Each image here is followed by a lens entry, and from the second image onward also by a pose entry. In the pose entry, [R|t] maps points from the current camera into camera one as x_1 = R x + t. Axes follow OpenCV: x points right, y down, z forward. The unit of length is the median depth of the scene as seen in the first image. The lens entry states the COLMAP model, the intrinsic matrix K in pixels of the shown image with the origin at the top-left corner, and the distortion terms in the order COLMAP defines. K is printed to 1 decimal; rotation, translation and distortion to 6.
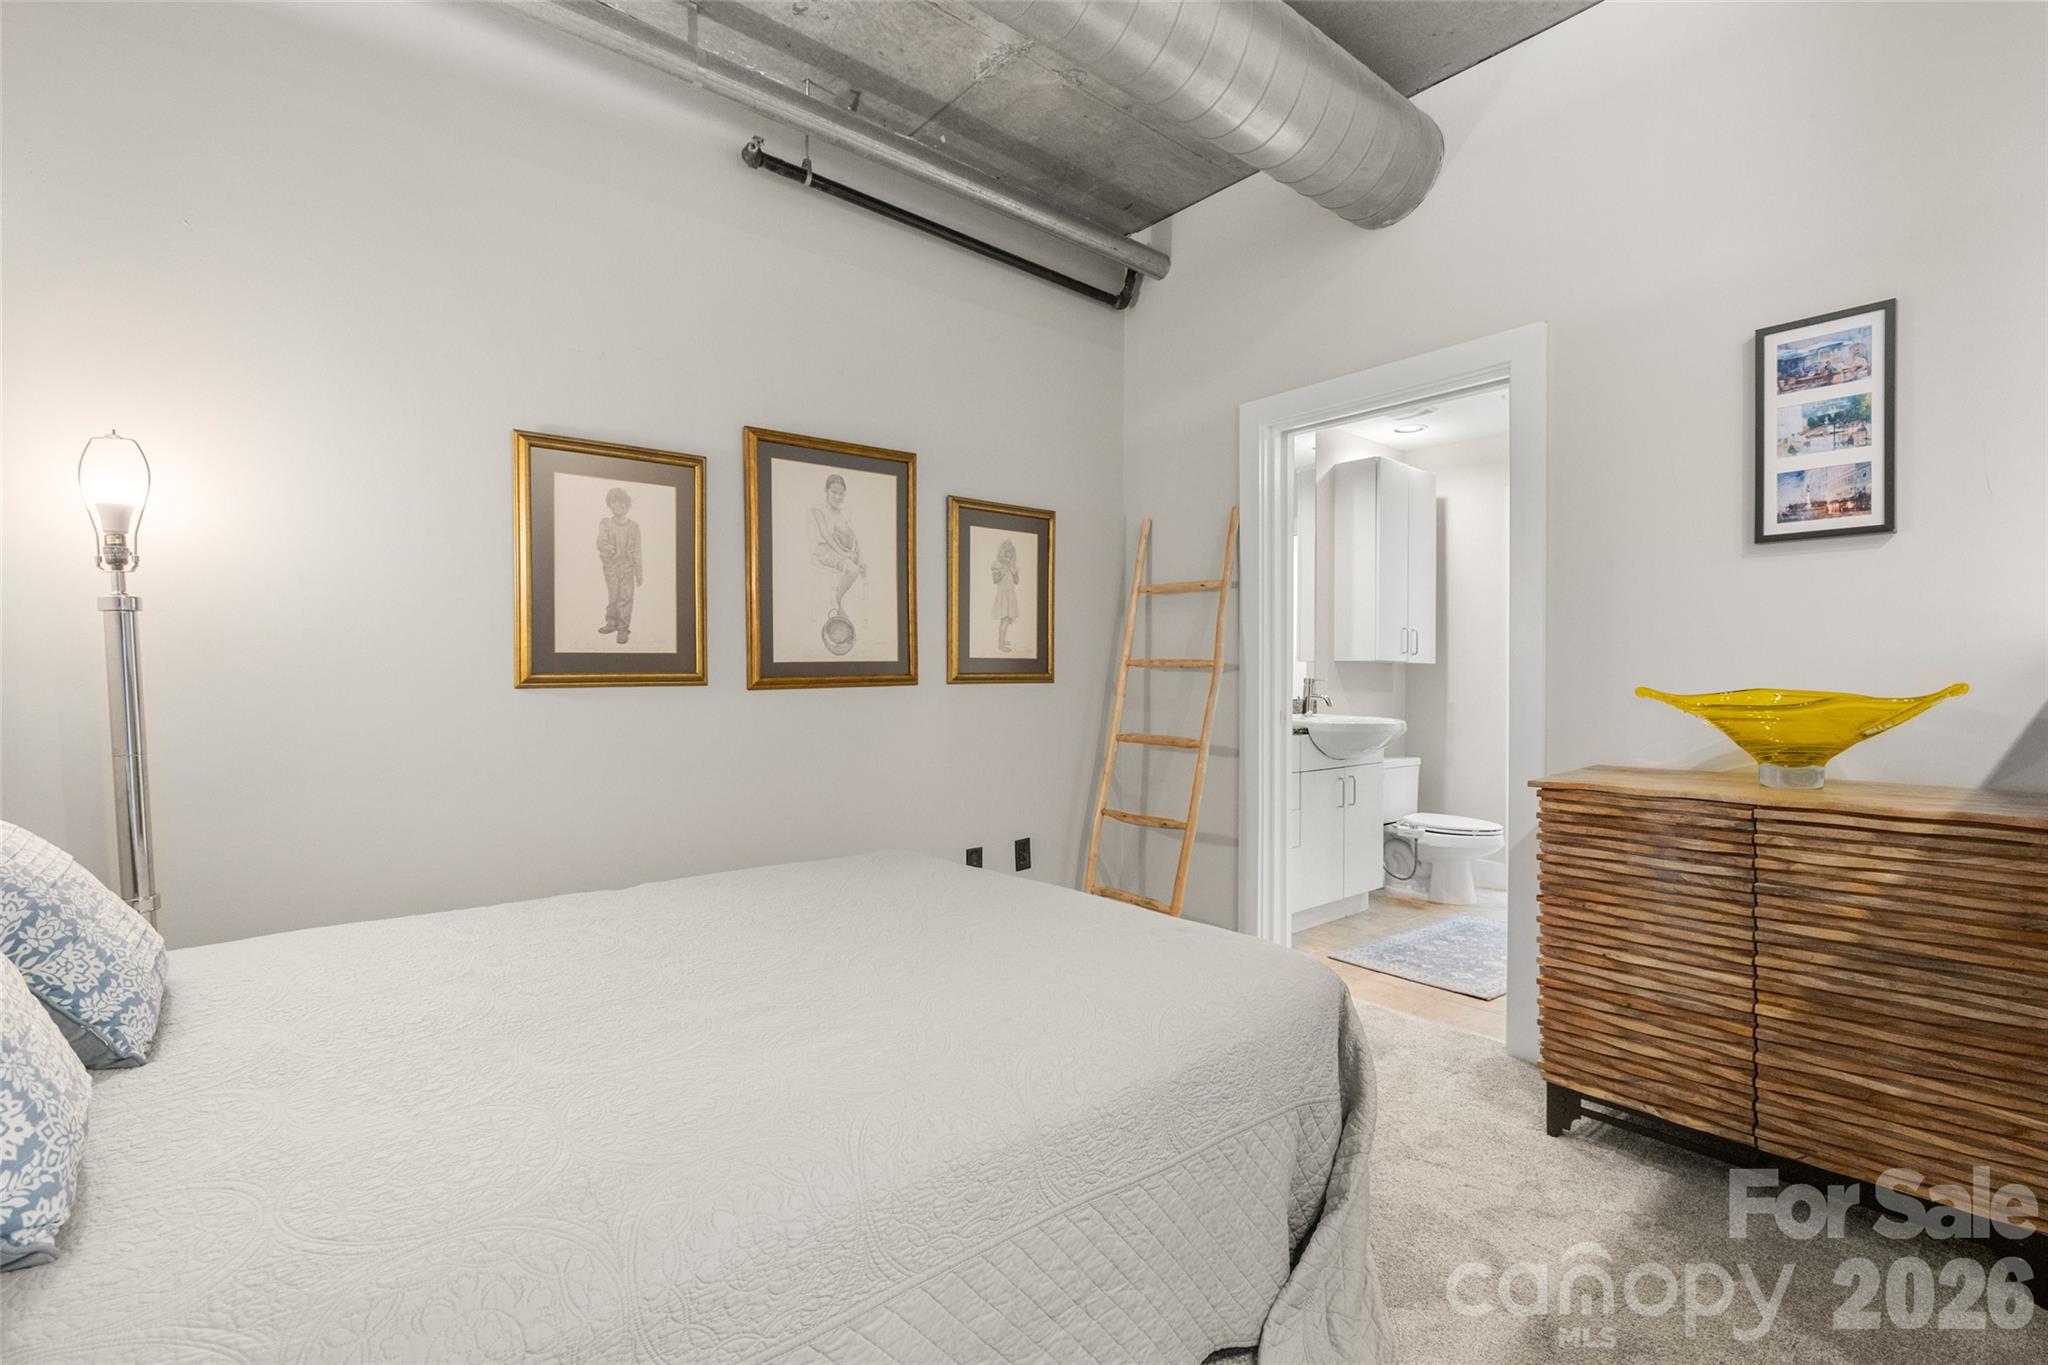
lens RADIAL K [[908.6, 0, 1024.0], [0, 908.6, 682.5], [0, 0, 1]] dist [-0.001034, -0.000330]
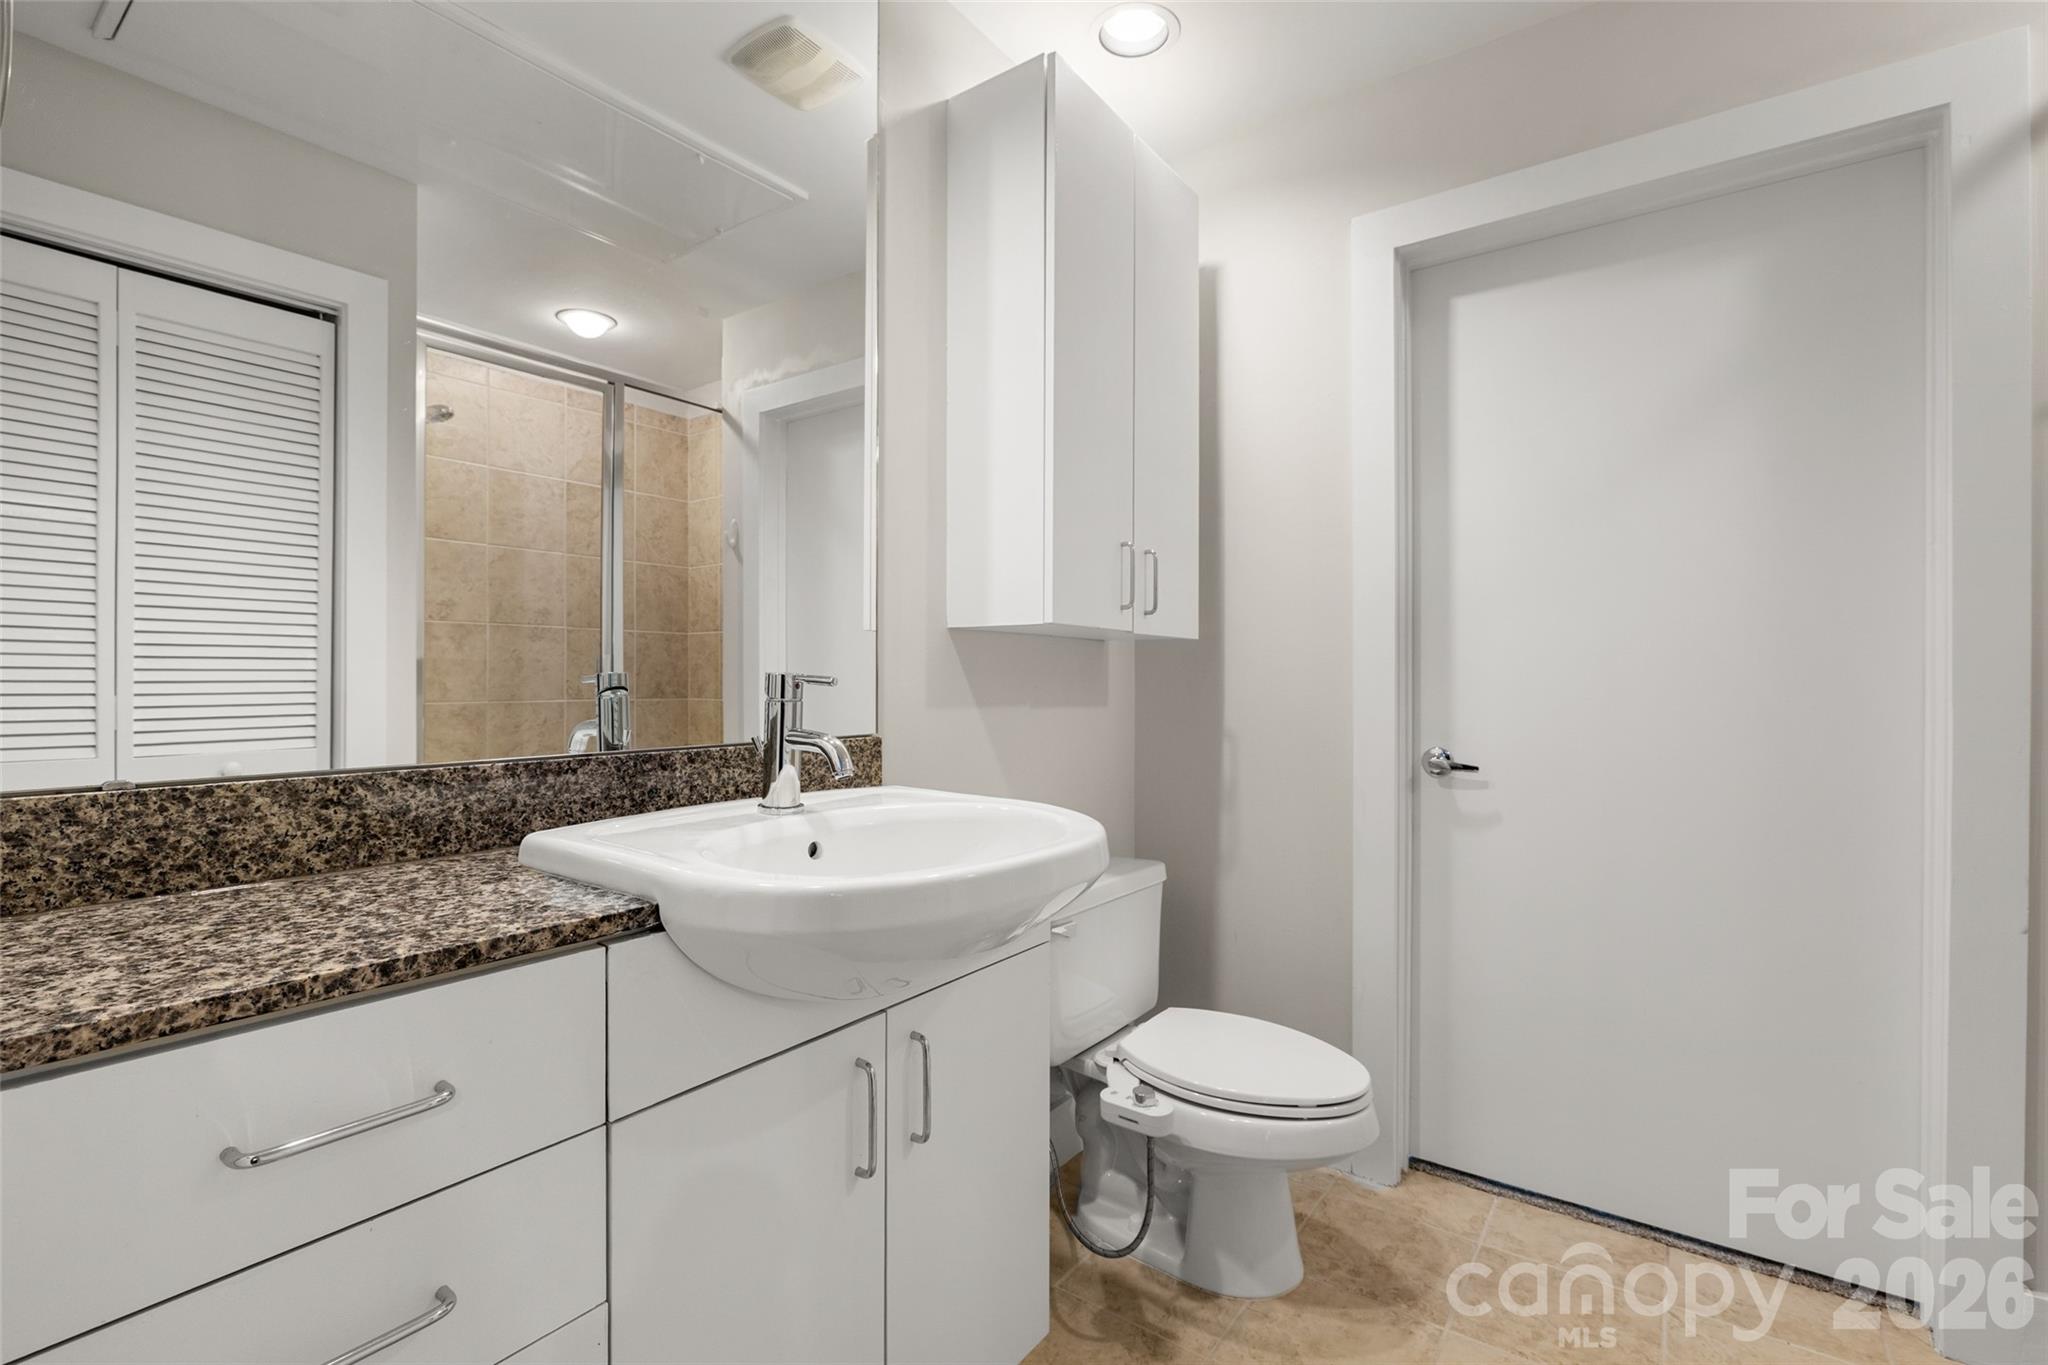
lens RADIAL K [[908.6, 0, 1024.0], [0, 908.6, 682.5], [0, 0, 1]] dist [-0.001034, -0.000330]
pose [[0.972292, -0.006549, 0.233677, 0.285600], [0.006536, 0.999978, 0.000829, -0.001524], [-0.233678, 0.000722, 0.972314, 0.632960]]
